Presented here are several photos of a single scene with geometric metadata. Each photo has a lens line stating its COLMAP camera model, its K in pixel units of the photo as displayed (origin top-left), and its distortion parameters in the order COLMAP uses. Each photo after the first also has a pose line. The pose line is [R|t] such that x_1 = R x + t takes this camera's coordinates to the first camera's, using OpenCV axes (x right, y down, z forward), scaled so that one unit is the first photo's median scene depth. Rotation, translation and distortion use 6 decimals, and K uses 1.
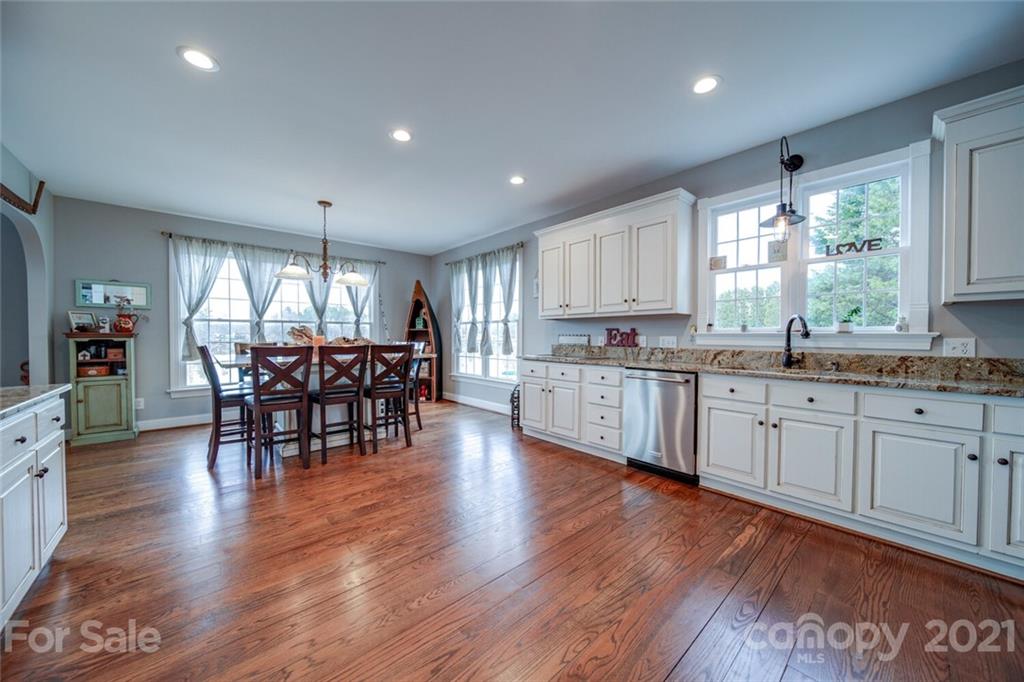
lens RADIAL K [[364.3, 0, 512.0], [0, 364.3, 341.0], [0, 0, 1]] dist [-0.000126, -0.000207]
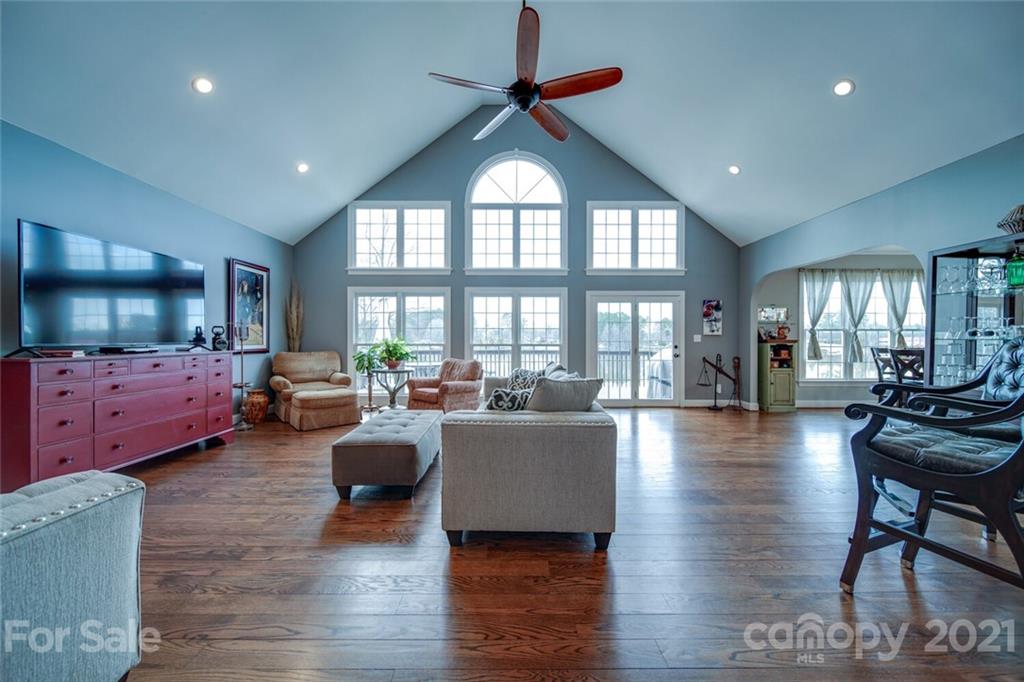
lens RADIAL K [[364.3, 0, 512.0], [0, 364.3, 341.0], [0, 0, 1]] dist [-0.000126, -0.000207]
pose [[0.746849, -0.000923, -0.664993, -0.819457], [-0.012470, 0.999804, -0.015393, 0.017852], [0.664876, 0.019789, 0.746691, -0.759982]]
